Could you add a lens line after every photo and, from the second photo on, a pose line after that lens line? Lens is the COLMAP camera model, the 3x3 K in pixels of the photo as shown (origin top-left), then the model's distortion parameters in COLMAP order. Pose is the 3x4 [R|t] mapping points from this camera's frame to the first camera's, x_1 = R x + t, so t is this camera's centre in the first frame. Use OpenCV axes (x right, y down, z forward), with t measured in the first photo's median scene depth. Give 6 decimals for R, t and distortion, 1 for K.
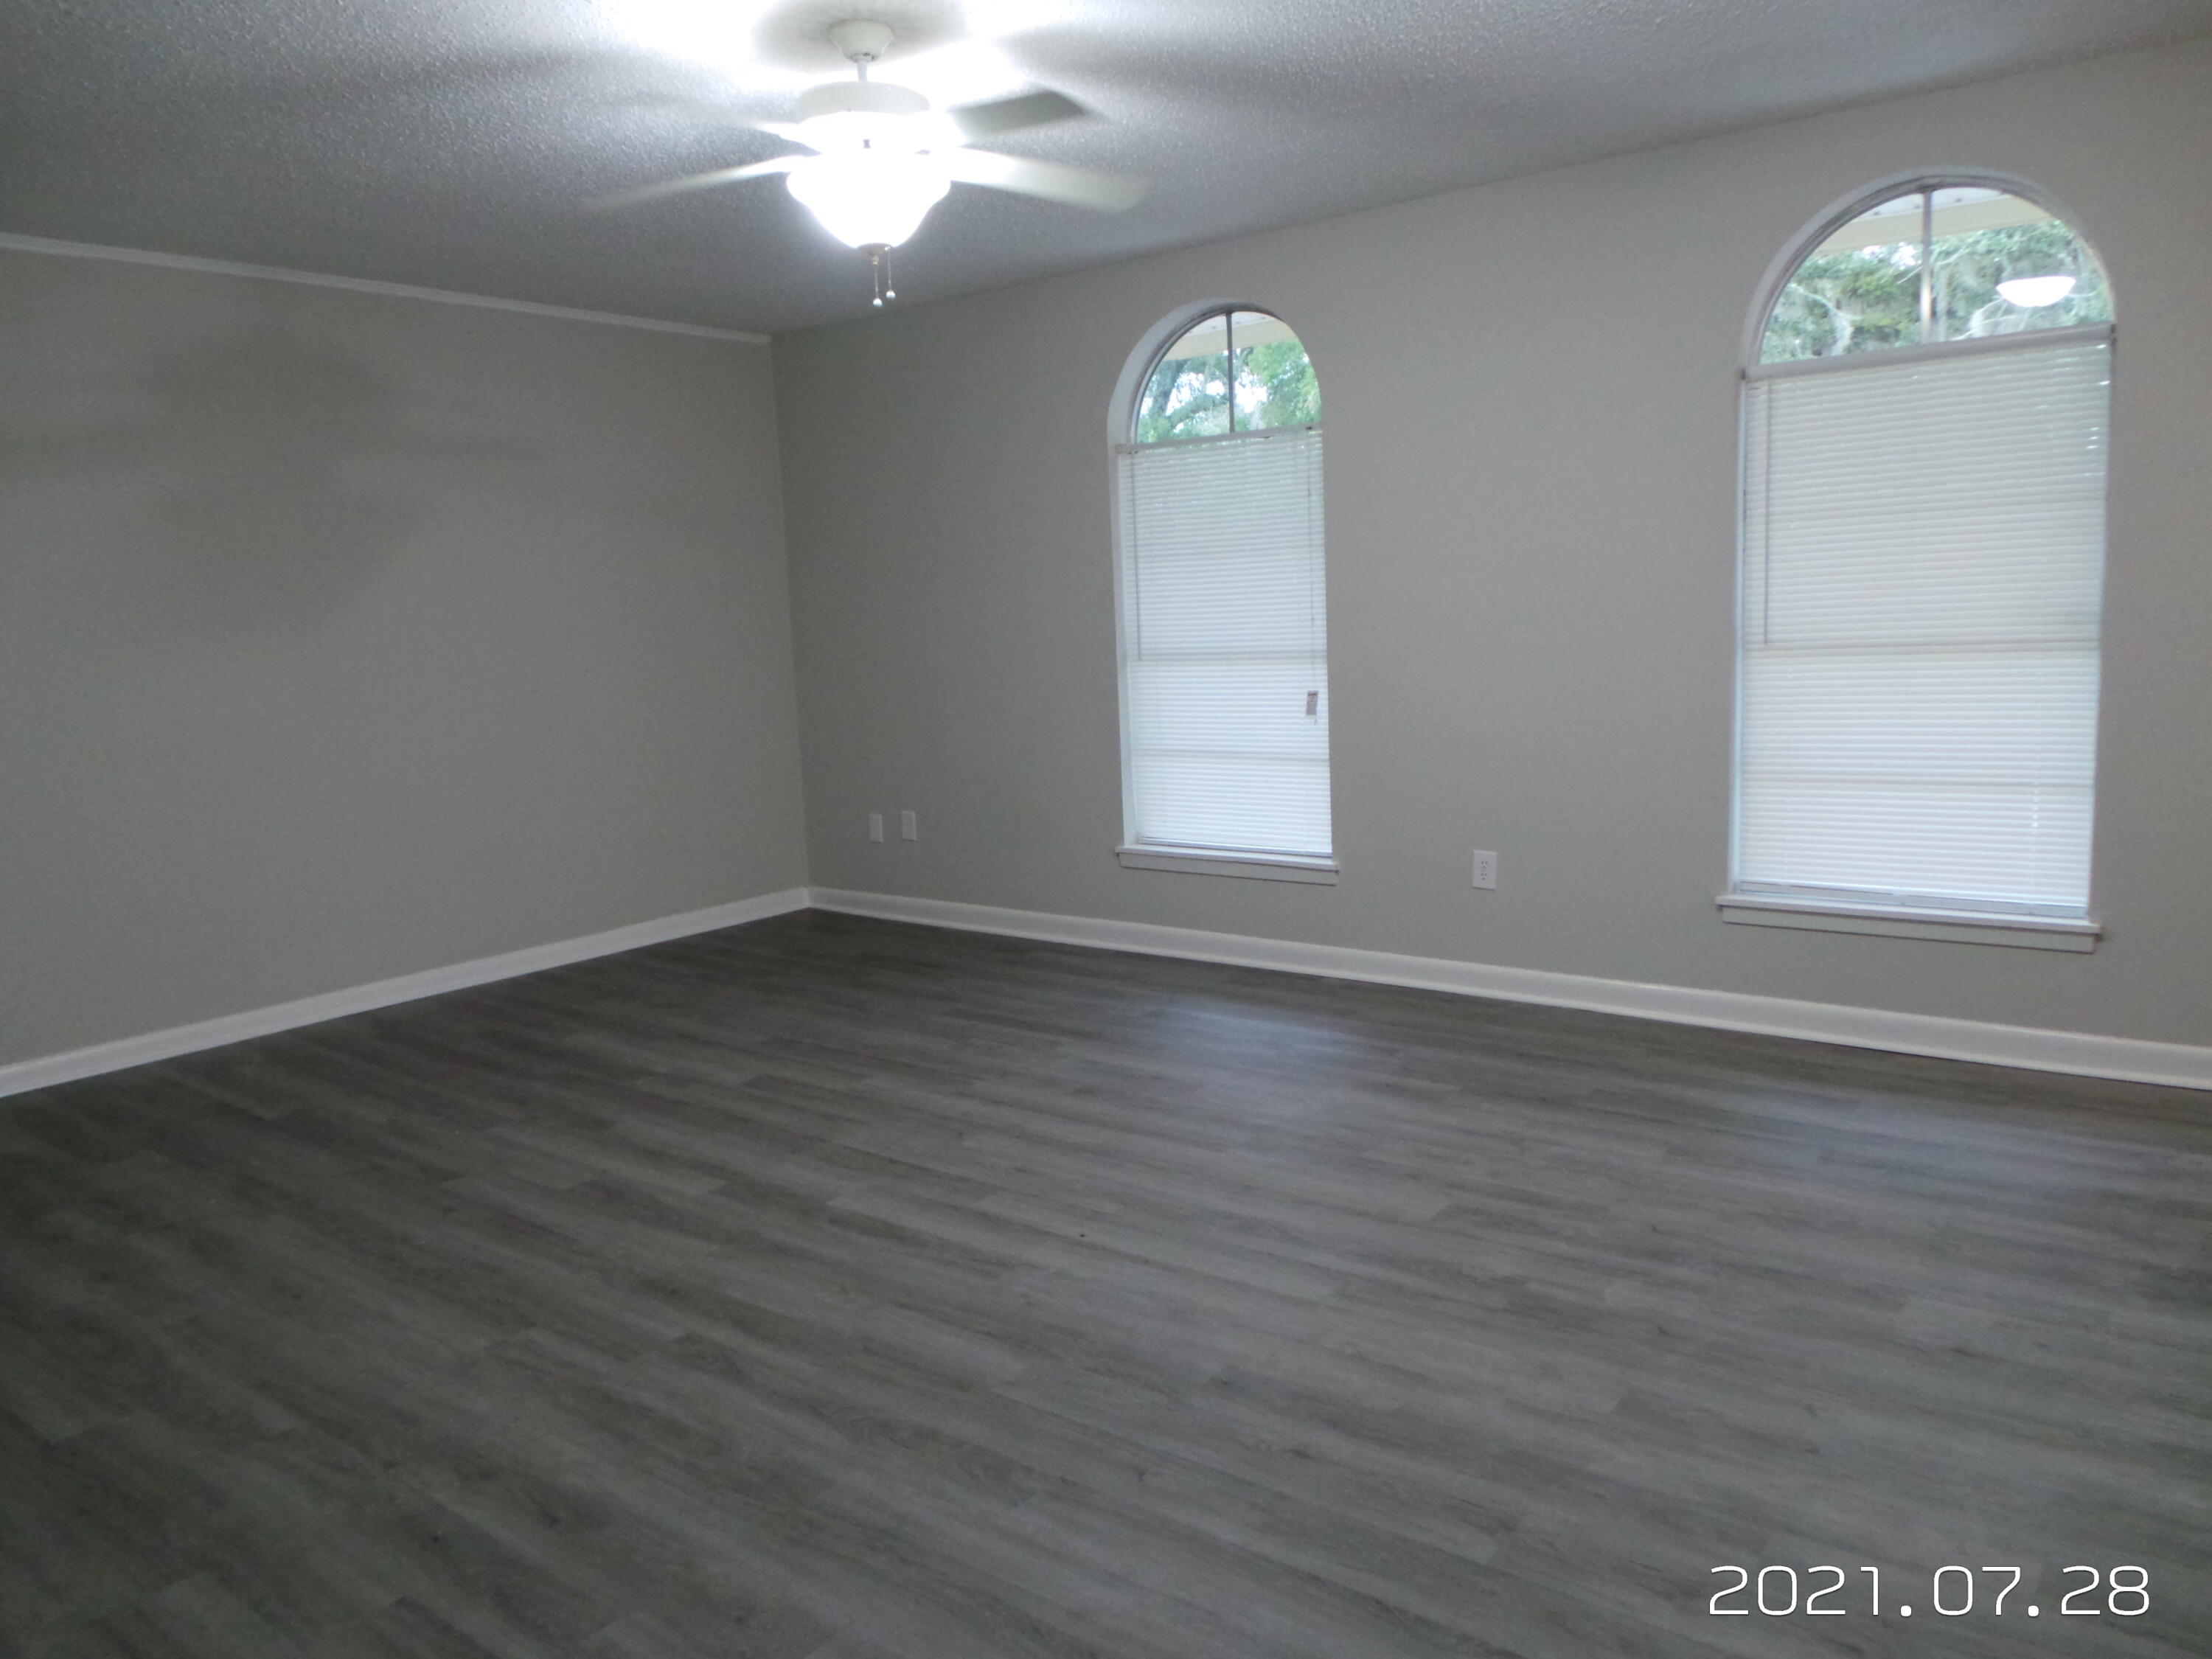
lens RADIAL K [[1518.2, 0, 1106.0], [0, 1518.2, 829.5], [0, 0, 1]] dist [-0.010358, -0.001643]
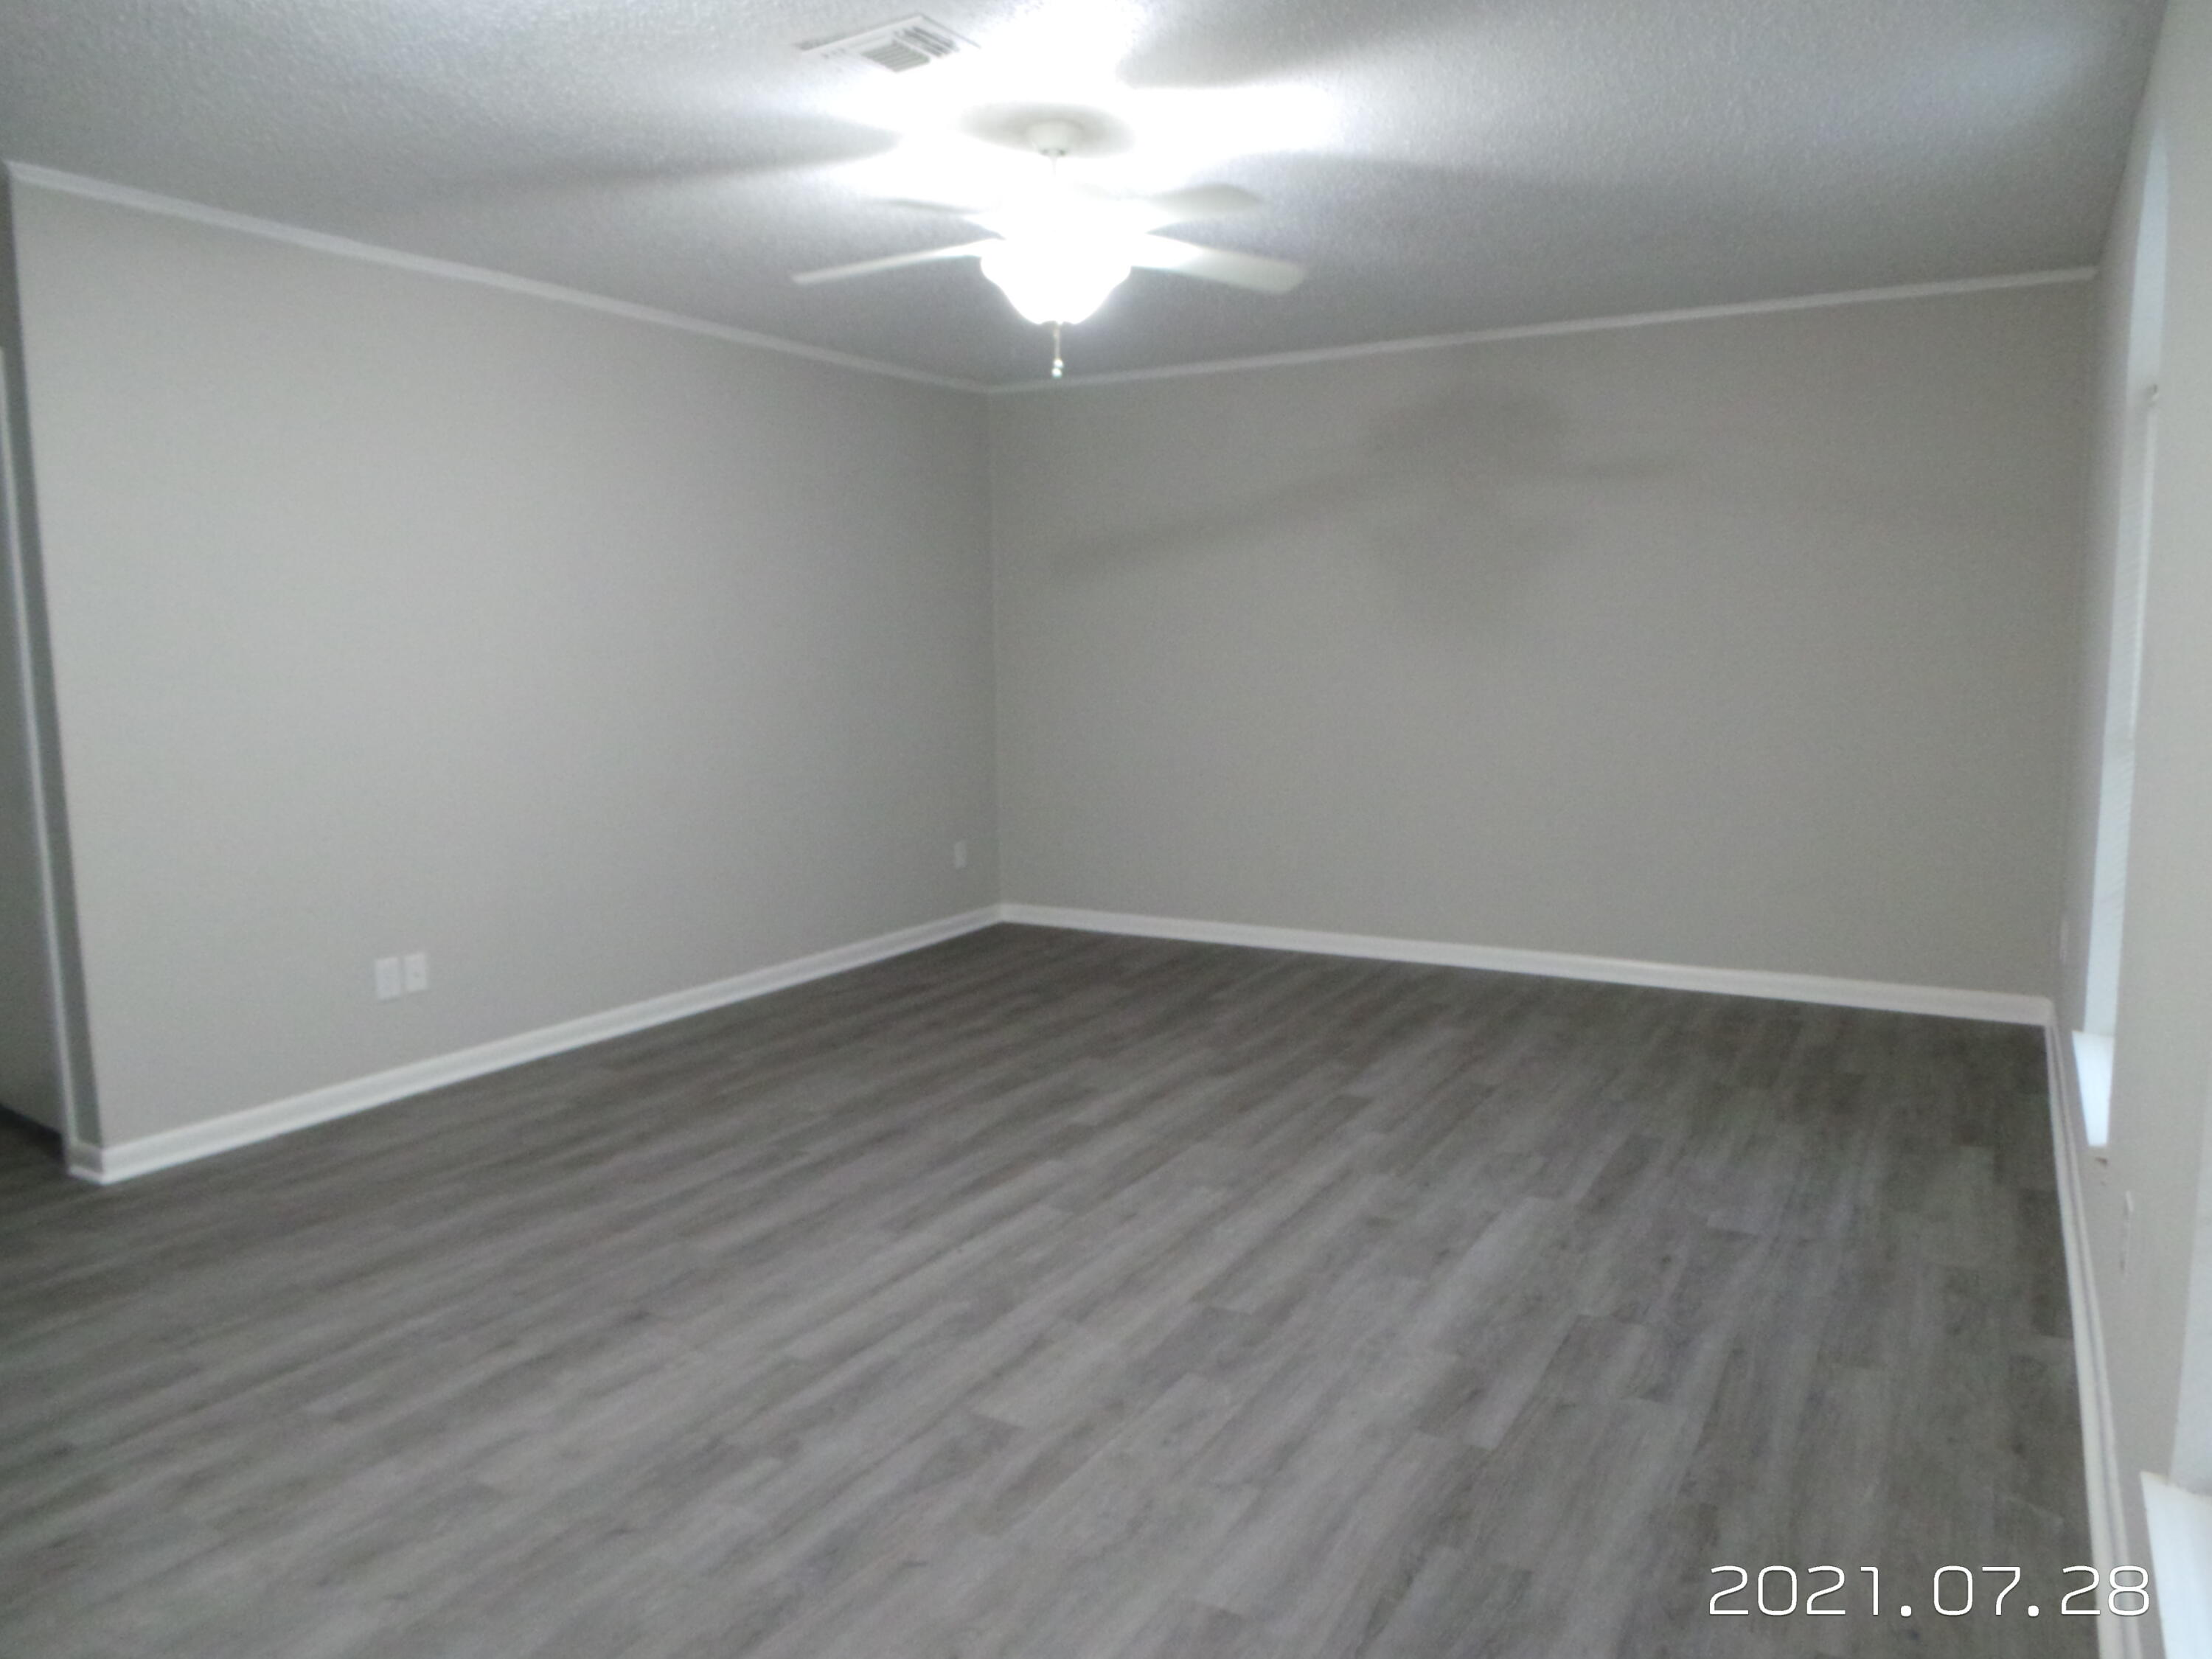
lens RADIAL K [[1518.2, 0, 1106.0], [0, 1518.2, 829.5], [0, 0, 1]] dist [-0.010358, -0.001643]
pose [[0.144276, 0.164704, -0.975734, 0.943285], [-0.144168, 0.979028, 0.143942, -0.177623], [0.978979, 0.119902, 0.164996, 0.861490]]
